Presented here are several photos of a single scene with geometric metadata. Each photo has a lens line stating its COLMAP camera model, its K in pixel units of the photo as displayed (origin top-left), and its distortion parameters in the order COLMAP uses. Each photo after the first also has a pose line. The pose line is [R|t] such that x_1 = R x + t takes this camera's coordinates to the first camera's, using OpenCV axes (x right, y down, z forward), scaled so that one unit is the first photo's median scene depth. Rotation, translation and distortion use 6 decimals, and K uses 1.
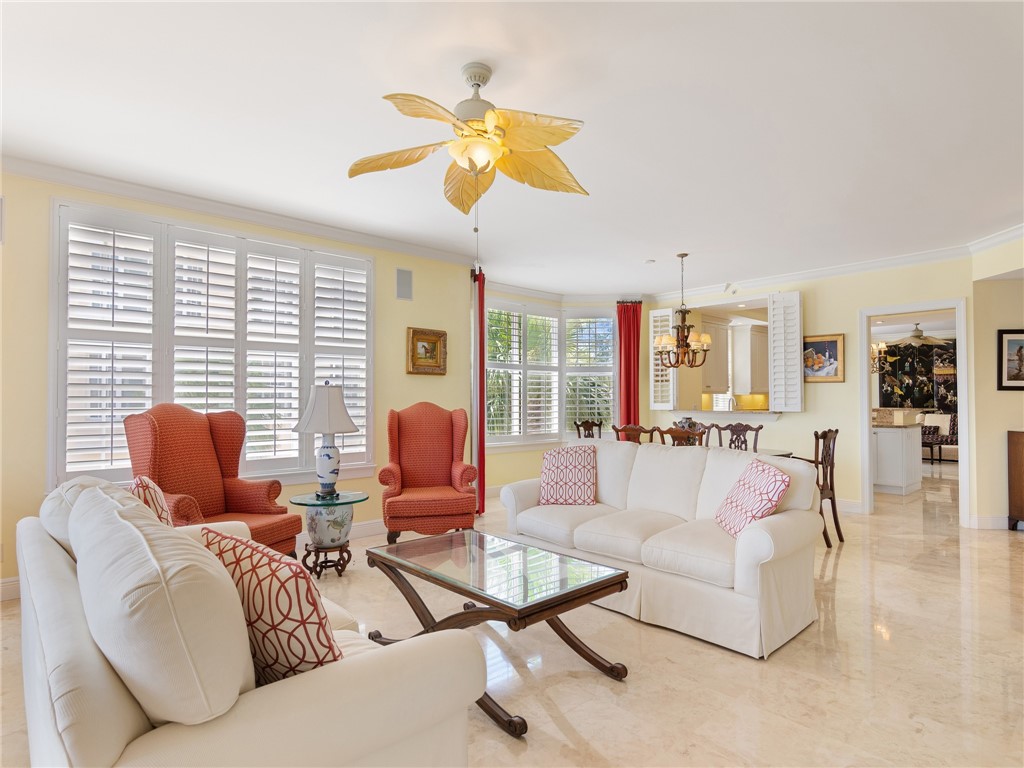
lens RADIAL K [[560.4, 0, 518.8], [0, 560.4, 396.0], [0, 0, 1]] dist [-0.005071, -0.009404]
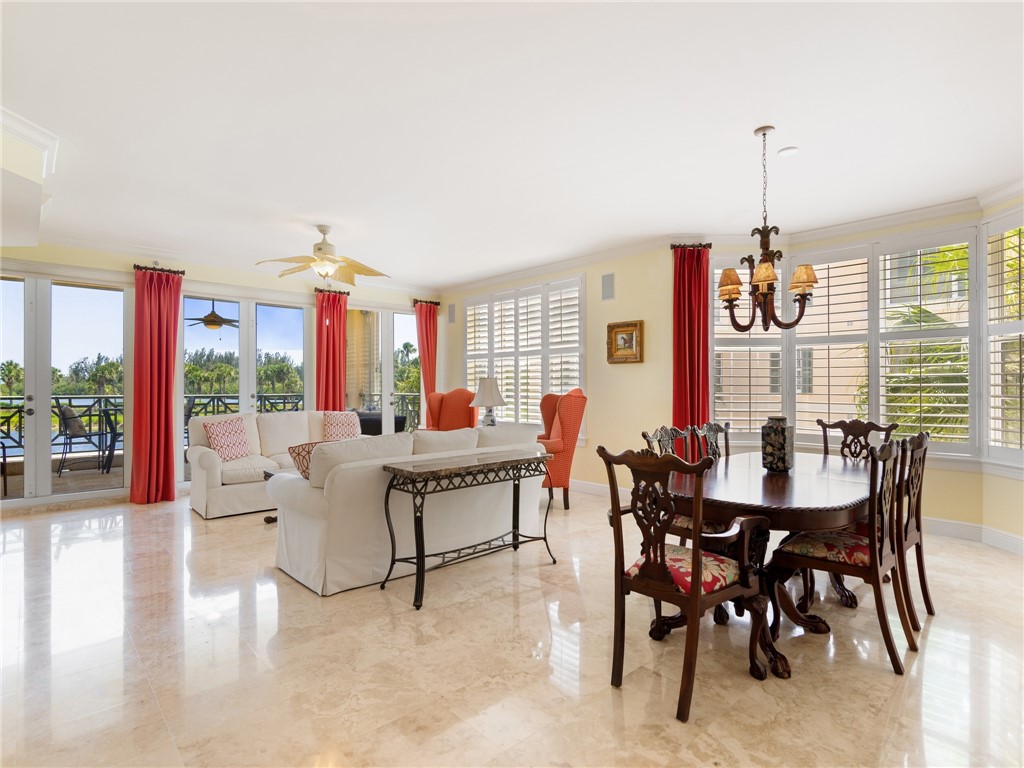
lens RADIAL K [[525.8, 0, 512.0], [0, 525.8, 385.8], [0, 0, 1]] dist [0.000170, -0.000962]
pose [[0.012609, -0.004278, -0.999911, 0.766136], [0.009370, 0.999947, -0.004160, 0.007384], [0.999877, -0.009317, 0.012648, 0.678783]]
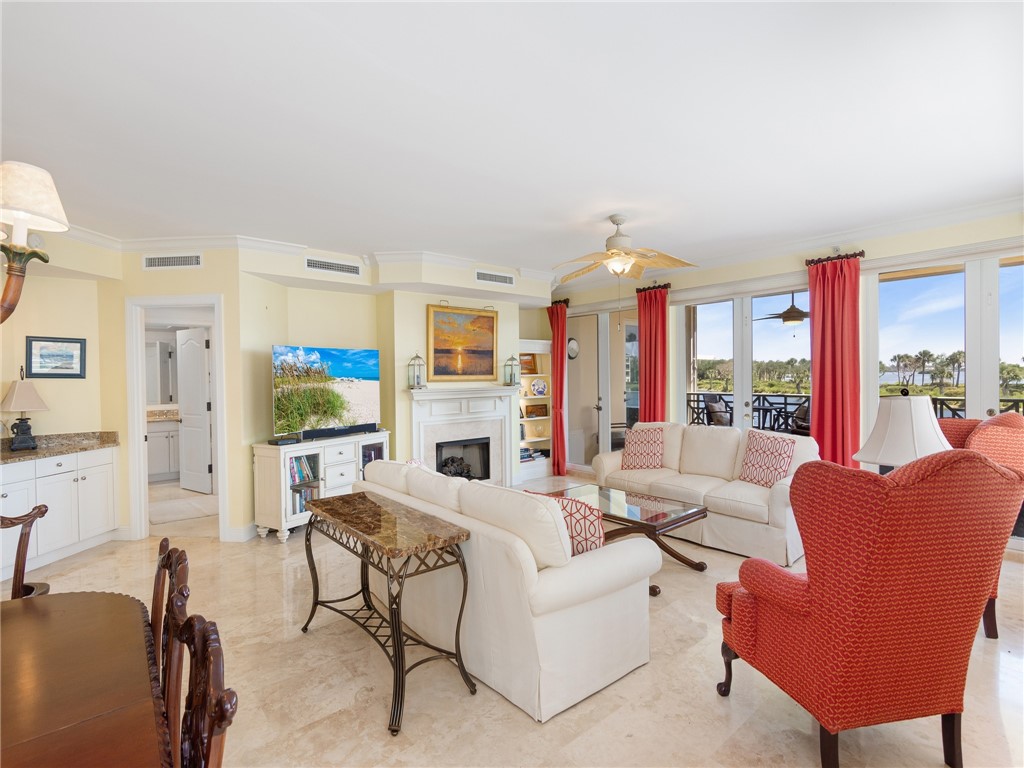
lens RADIAL K [[496.9, 0, 507.2], [0, 496.9, 387.7], [0, 0, 1]] dist [-0.000945, 0.002841]
pose [[-0.998666, 0.012383, 0.050136, 0.078391], [0.013148, 0.999802, 0.014961, -0.028494], [-0.049941, 0.015601, -0.998630, 1.056444]]
